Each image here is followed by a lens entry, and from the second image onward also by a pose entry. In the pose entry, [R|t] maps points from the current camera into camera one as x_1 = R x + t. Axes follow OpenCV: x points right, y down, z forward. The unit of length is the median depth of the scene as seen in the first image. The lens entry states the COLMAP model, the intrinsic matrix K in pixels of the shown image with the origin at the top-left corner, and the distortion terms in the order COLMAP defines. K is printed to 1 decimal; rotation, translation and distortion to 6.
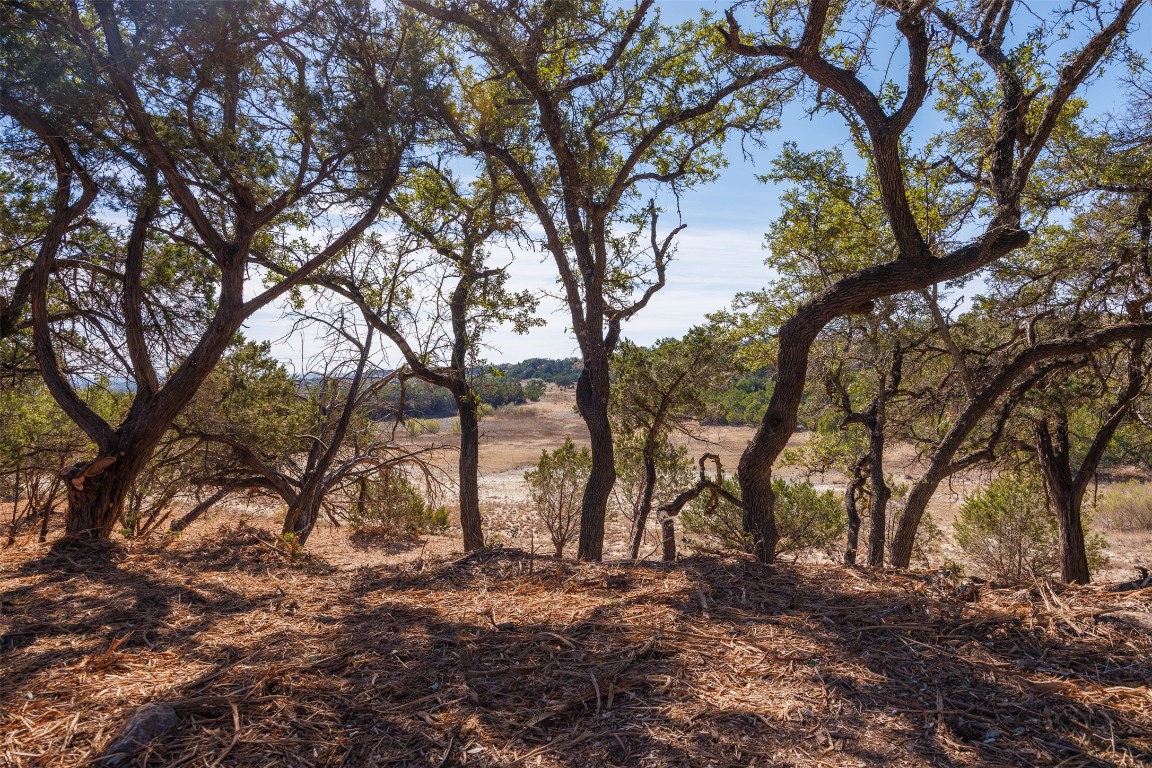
lens RADIAL K [[885.6, 0, 576.0], [0, 885.6, 384.0], [0, 0, 1]] dist [0.080904, -0.094662]
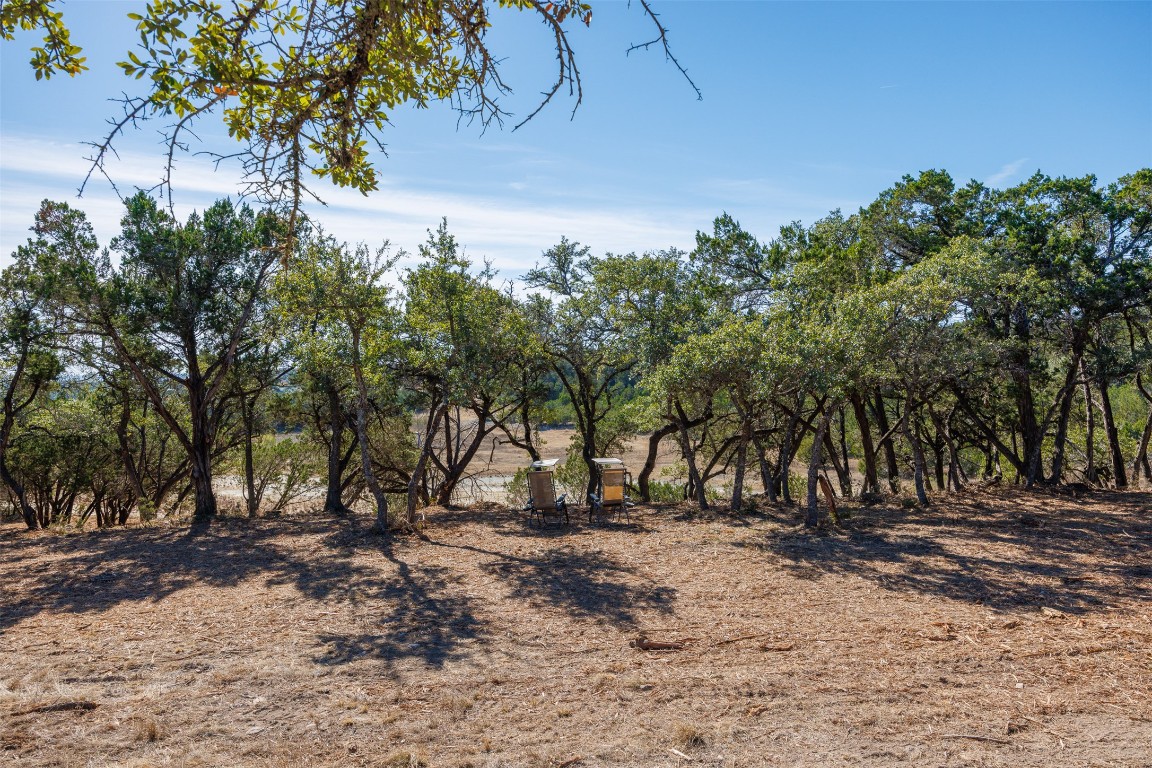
lens RADIAL K [[885.6, 0, 576.0], [0, 885.6, 384.0], [0, 0, 1]] dist [0.080904, -0.094662]
pose [[0.993510, -0.010903, 0.113221, -0.288555], [0.012157, 0.999872, -0.010396, -0.157105], [-0.113094, 0.011705, 0.993515, -1.561482]]
